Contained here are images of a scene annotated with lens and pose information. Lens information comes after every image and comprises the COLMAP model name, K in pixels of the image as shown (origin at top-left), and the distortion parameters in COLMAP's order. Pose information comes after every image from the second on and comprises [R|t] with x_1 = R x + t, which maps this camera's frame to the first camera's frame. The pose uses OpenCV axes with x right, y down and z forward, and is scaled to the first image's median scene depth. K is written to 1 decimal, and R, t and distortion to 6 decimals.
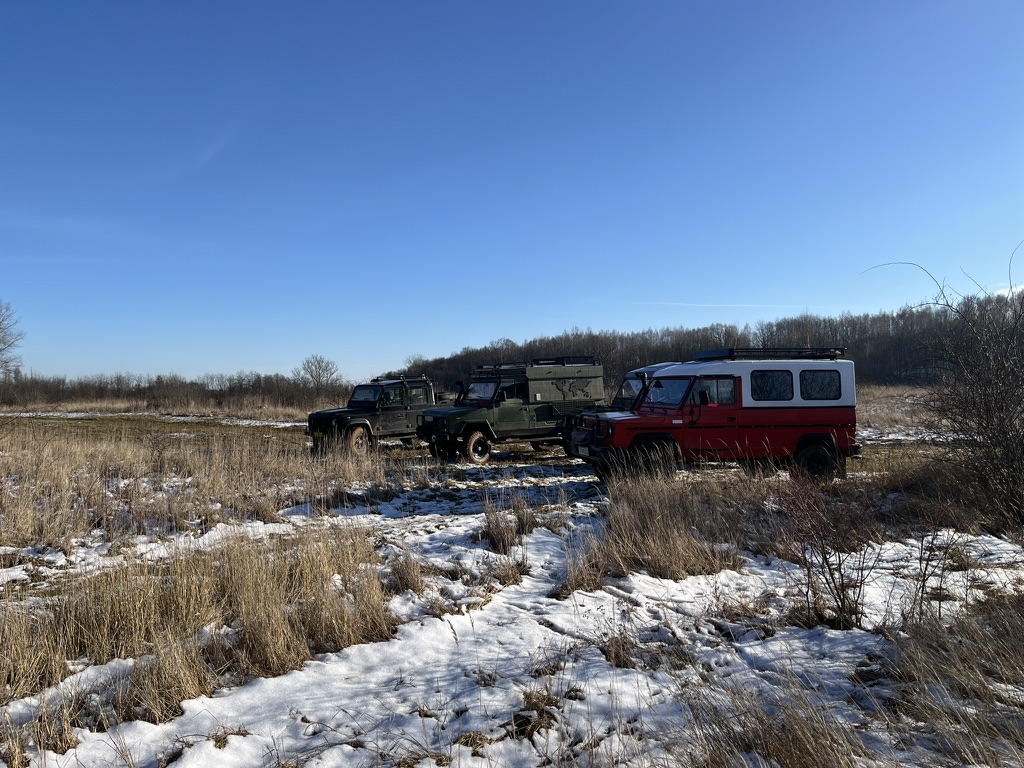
lens RADIAL K [[768.5, 0, 512.0], [0, 768.5, 384.0], [0, 0, 1]] dist [0.056275, -0.071442]
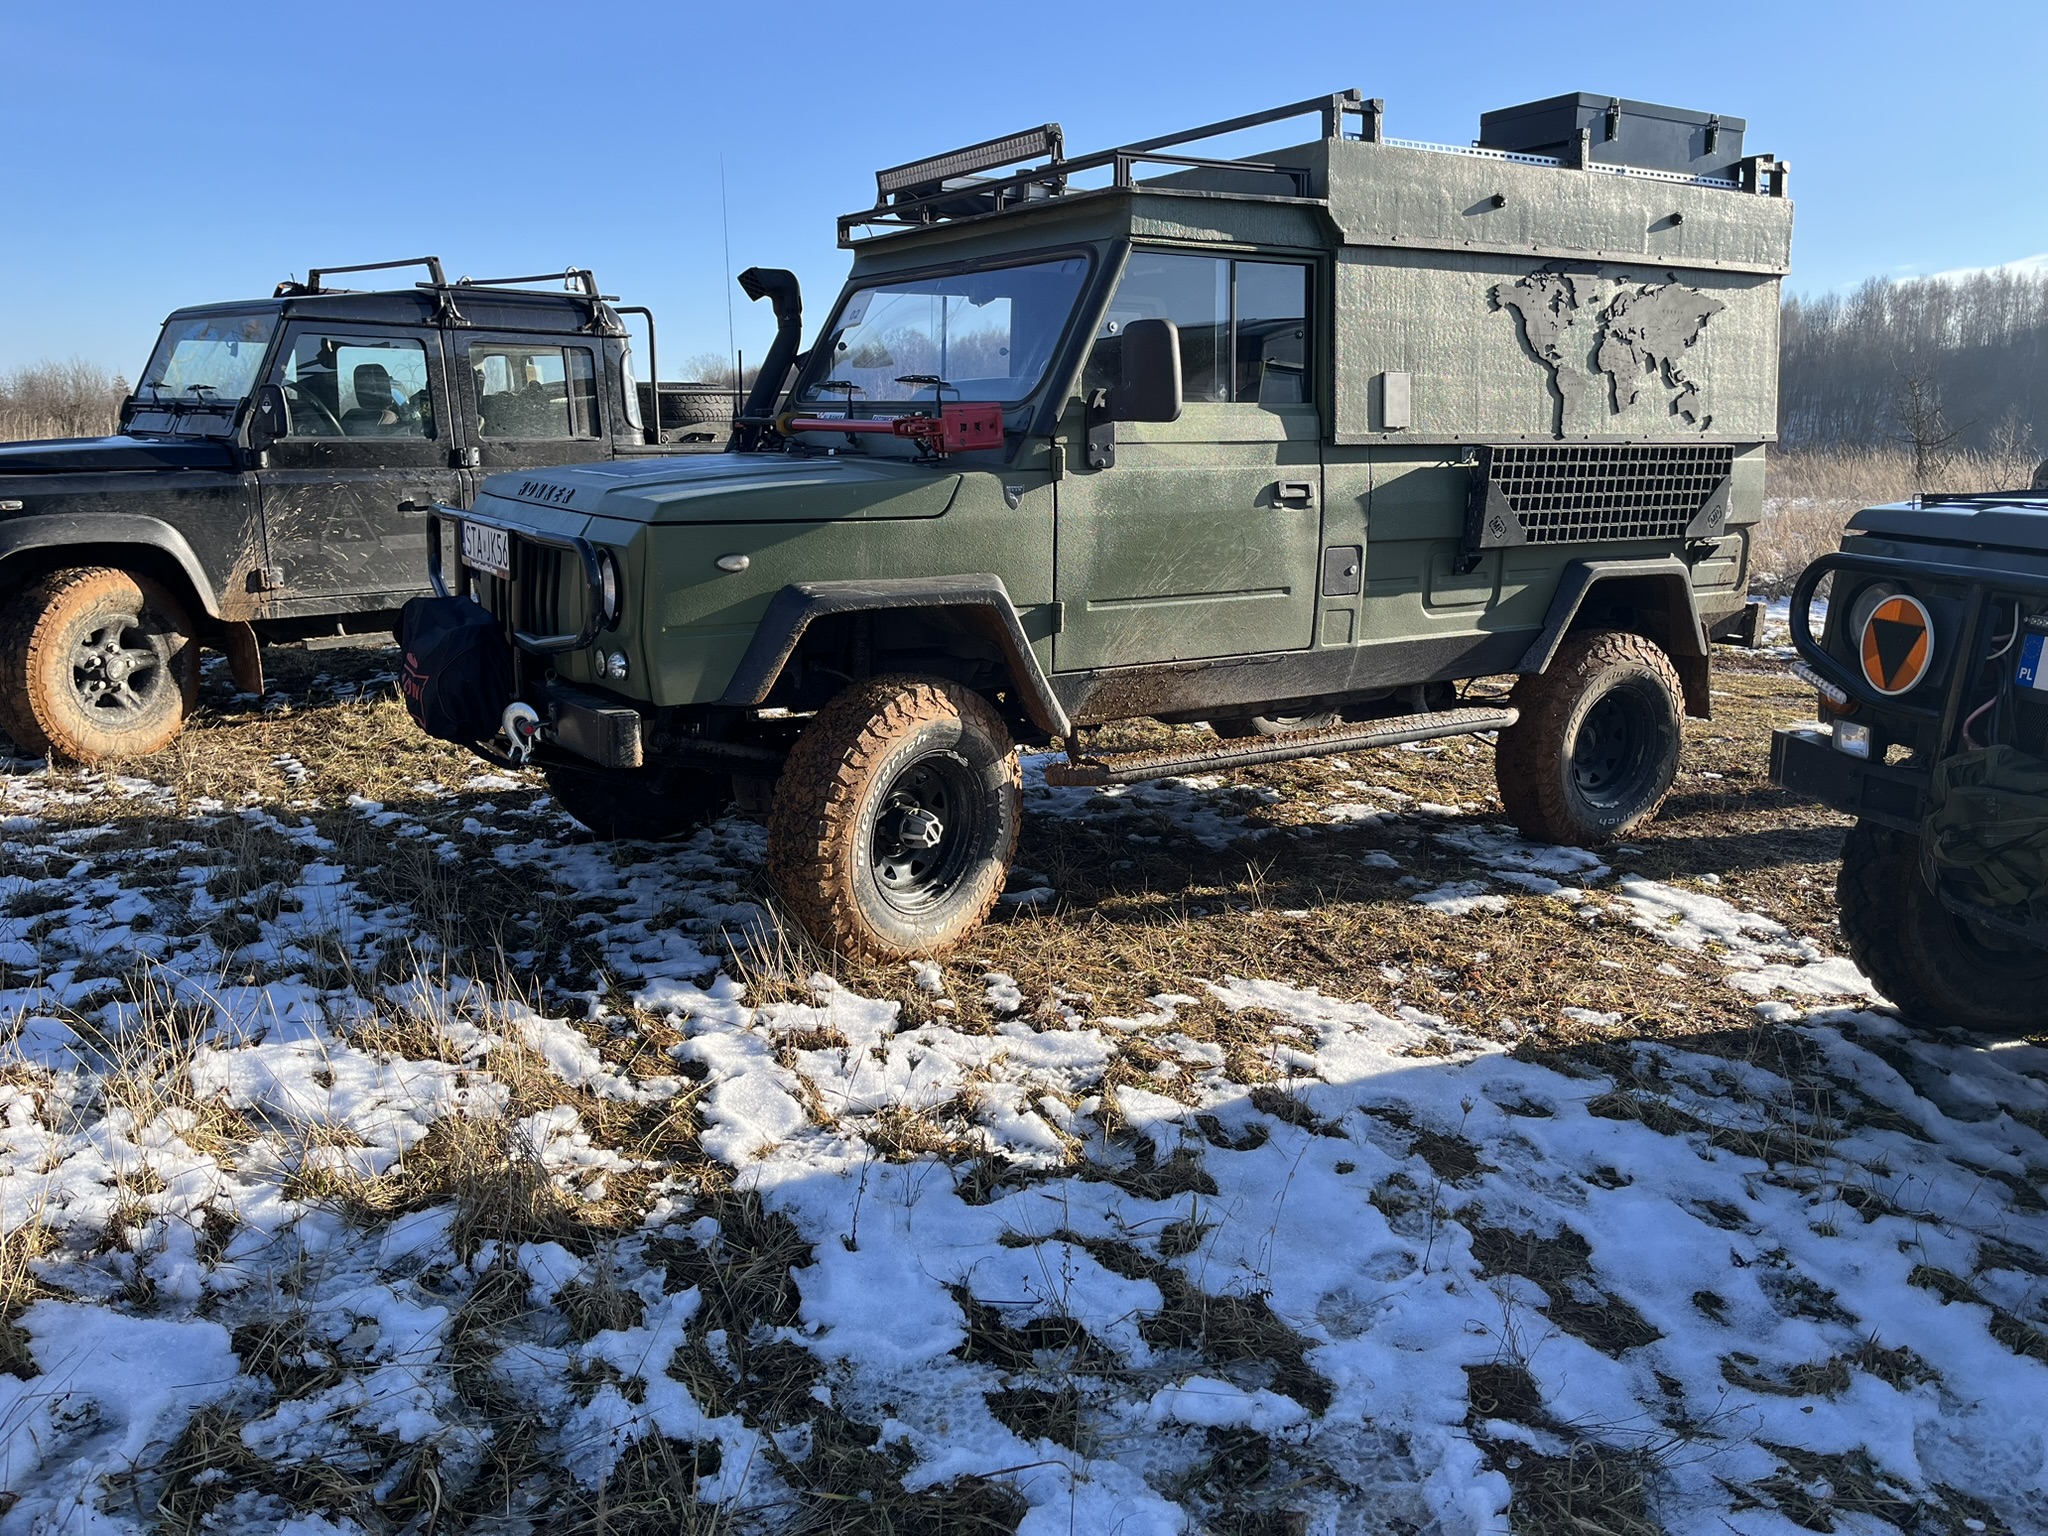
lens RADIAL K [[1530.2, 0, 1059.9], [0, 1530.2, 768.8], [0, 0, 1]] dist [0.038602, -0.006416]
pose [[0.995258, 0.020294, 0.095127, -0.005698], [-0.039908, 0.977083, 0.209086, 0.003364], [-0.088704, -0.211891, 0.973259, 0.098921]]
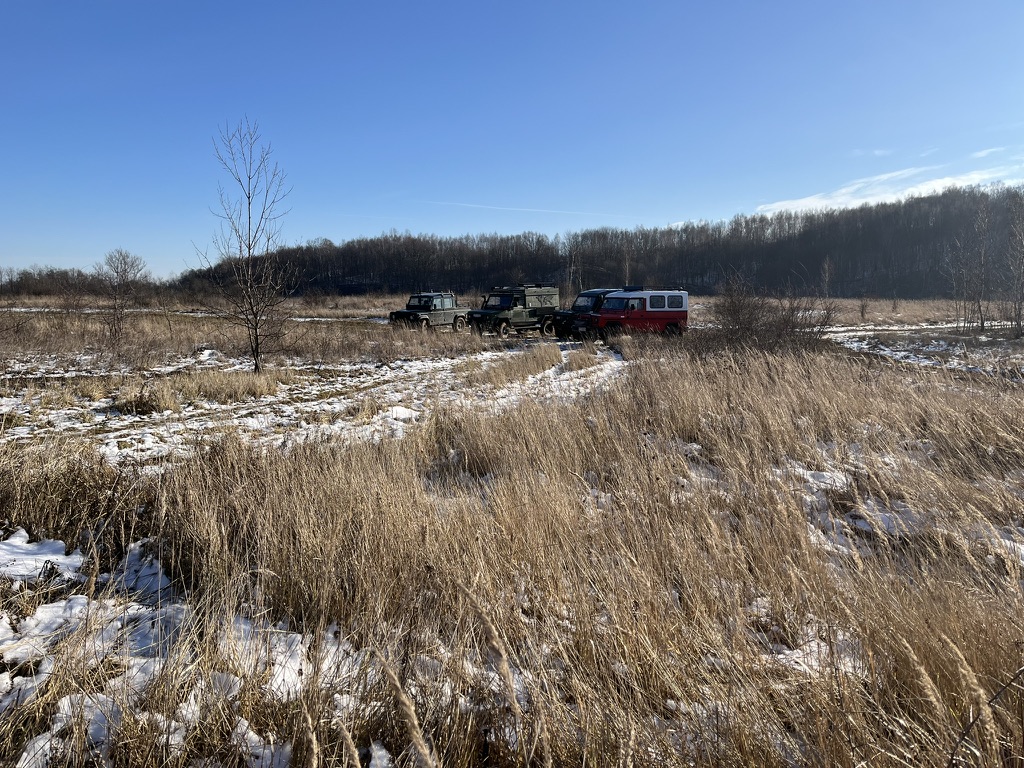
lens RADIAL K [[768.5, 0, 512.0], [0, 768.5, 384.0], [0, 0, 1]] dist [0.056275, -0.071442]
pose [[0.968073, -0.013511, 0.250304, -0.065127], [-0.018360, 0.992043, 0.124557, -0.003306], [-0.249995, -0.125176, 0.960122, -0.112683]]
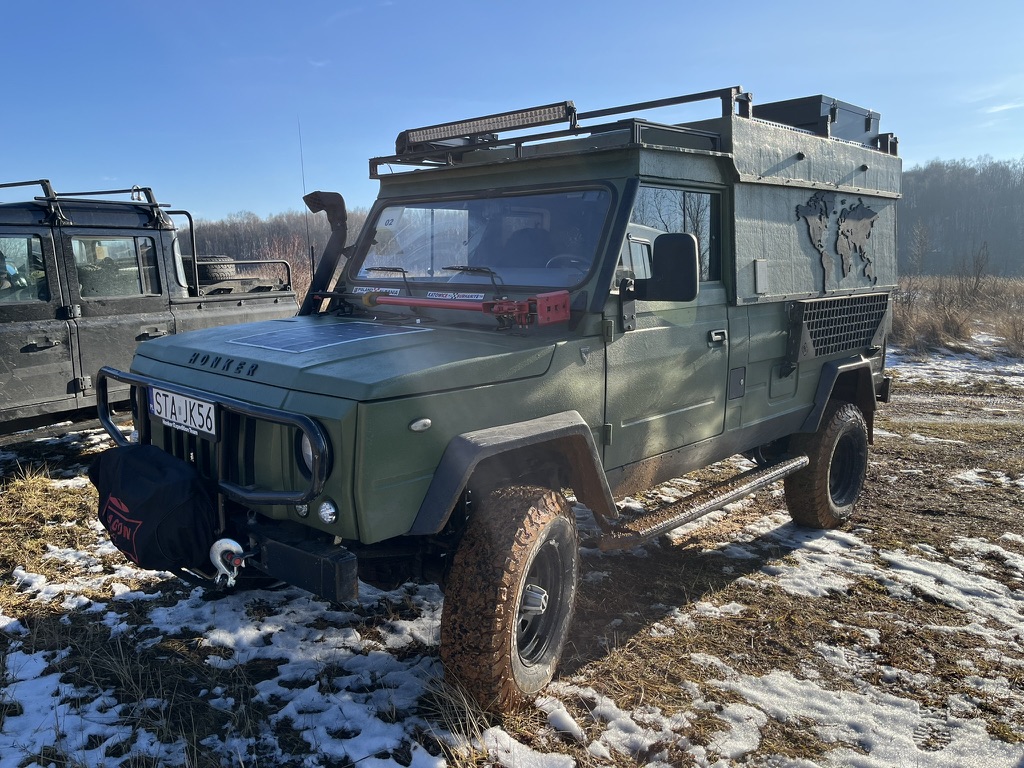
lens RADIAL K [[768.5, 0, 512.0], [0, 768.5, 384.0], [0, 0, 1]] dist [0.056275, -0.071442]
pose [[0.948523, -0.024454, 0.315764, -0.012256], [-0.022654, 0.989222, 0.144657, 0.002241], [-0.315898, -0.144364, 0.937746, 0.109399]]
